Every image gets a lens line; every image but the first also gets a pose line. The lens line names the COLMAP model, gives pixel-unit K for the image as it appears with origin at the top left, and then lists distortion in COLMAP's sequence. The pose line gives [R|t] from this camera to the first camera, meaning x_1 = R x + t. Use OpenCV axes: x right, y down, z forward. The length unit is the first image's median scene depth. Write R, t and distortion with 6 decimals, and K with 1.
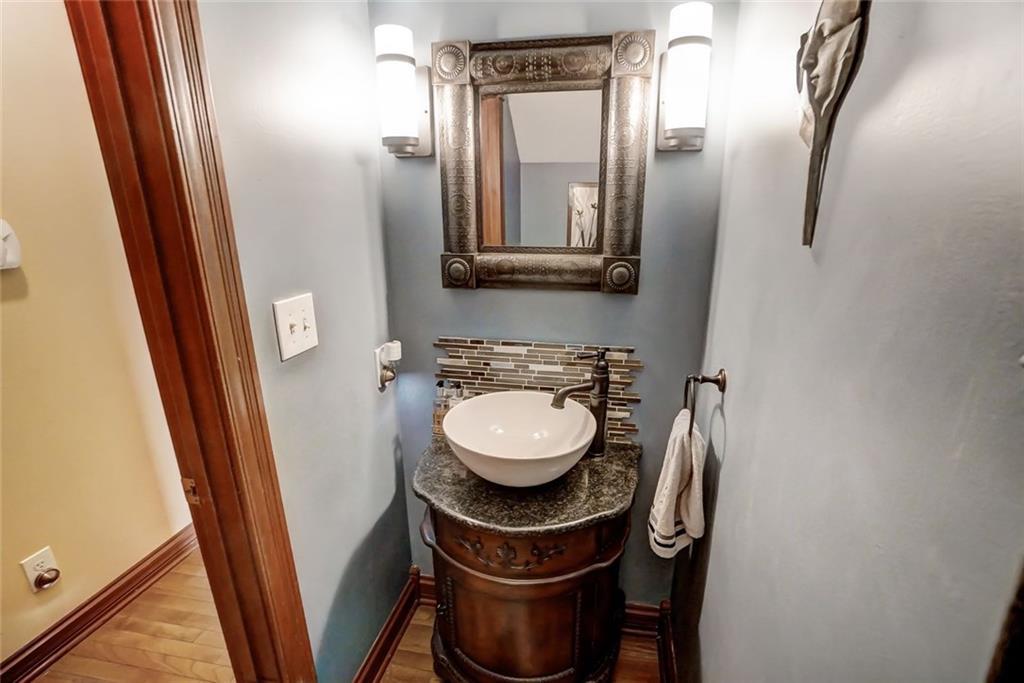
lens RADIAL K [[456.1, 0, 516.4], [0, 456.1, 346.6], [0, 0, 1]] dist [-0.042752, 0.013226]
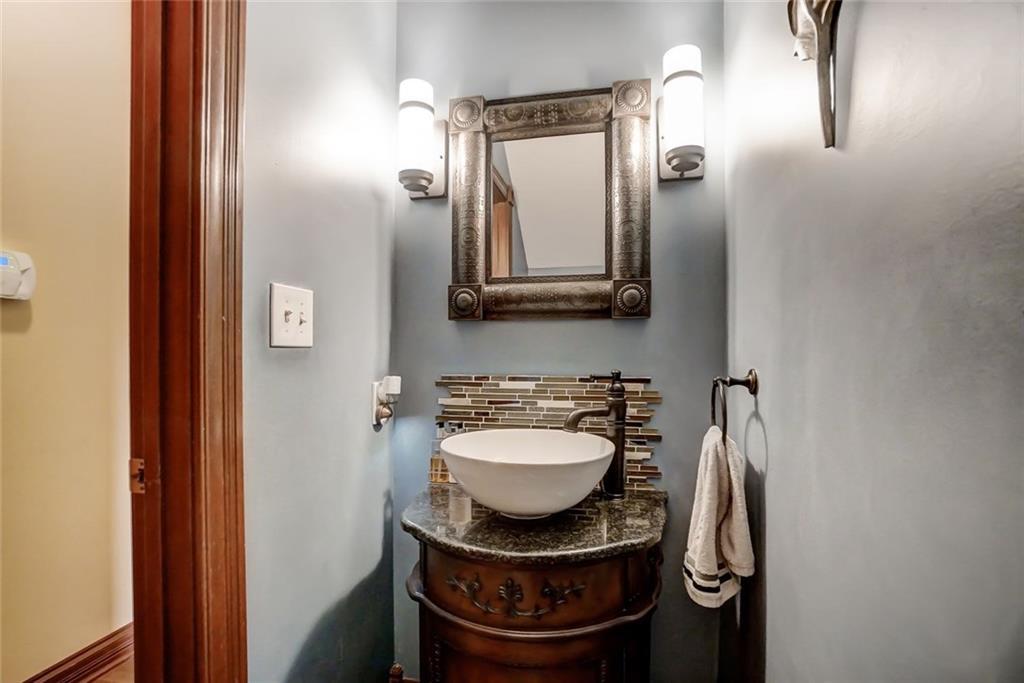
lens RADIAL K [[456.1, 0, 516.2], [0, 456.1, 340.4], [0, 0, 1]] dist [-0.042752, 0.013226]
pose [[0.999875, 0.007000, -0.014160, -0.003662], [-0.010687, 0.959913, -0.280096, 0.224904], [0.011632, 0.280212, 0.959868, 0.096609]]
